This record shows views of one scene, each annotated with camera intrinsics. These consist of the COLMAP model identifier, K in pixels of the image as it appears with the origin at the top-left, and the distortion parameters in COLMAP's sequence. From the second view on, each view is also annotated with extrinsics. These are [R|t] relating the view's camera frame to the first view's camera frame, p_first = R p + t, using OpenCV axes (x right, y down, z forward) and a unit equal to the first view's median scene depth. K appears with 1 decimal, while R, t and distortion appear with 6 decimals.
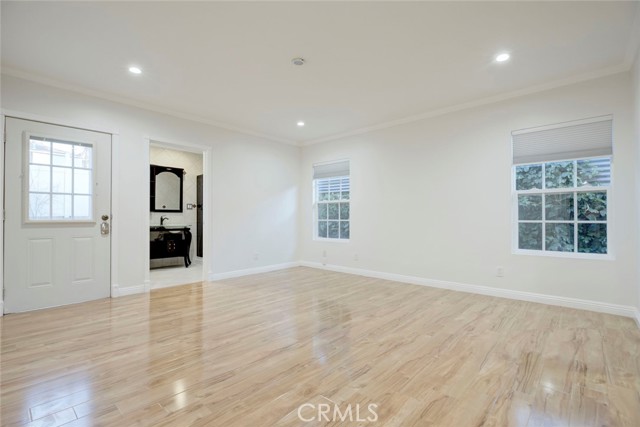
lens RADIAL K [[294.6, 0, 315.0], [0, 294.6, 215.9], [0, 0, 1]] dist [-0.011436, 0.000298]
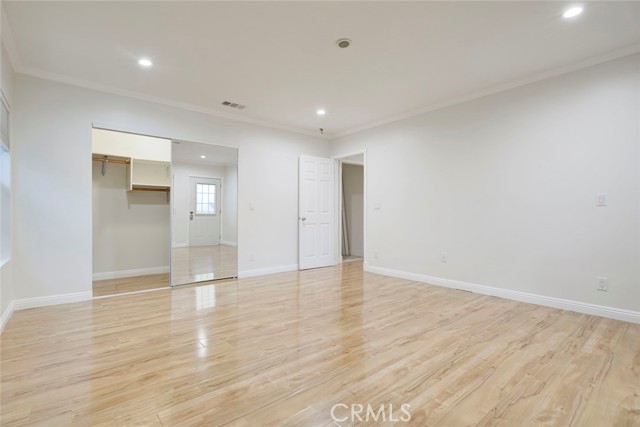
lens RADIAL K [[294.6, 0, 315.0], [0, 294.6, 215.9], [0, 0, 1]] dist [-0.011436, 0.000298]
pose [[-0.990805, 0.000553, 0.135295, -0.092812], [-0.000428, 0.999974, -0.007227, 0.026891], [-0.135296, -0.007218, -0.990779, 2.008082]]
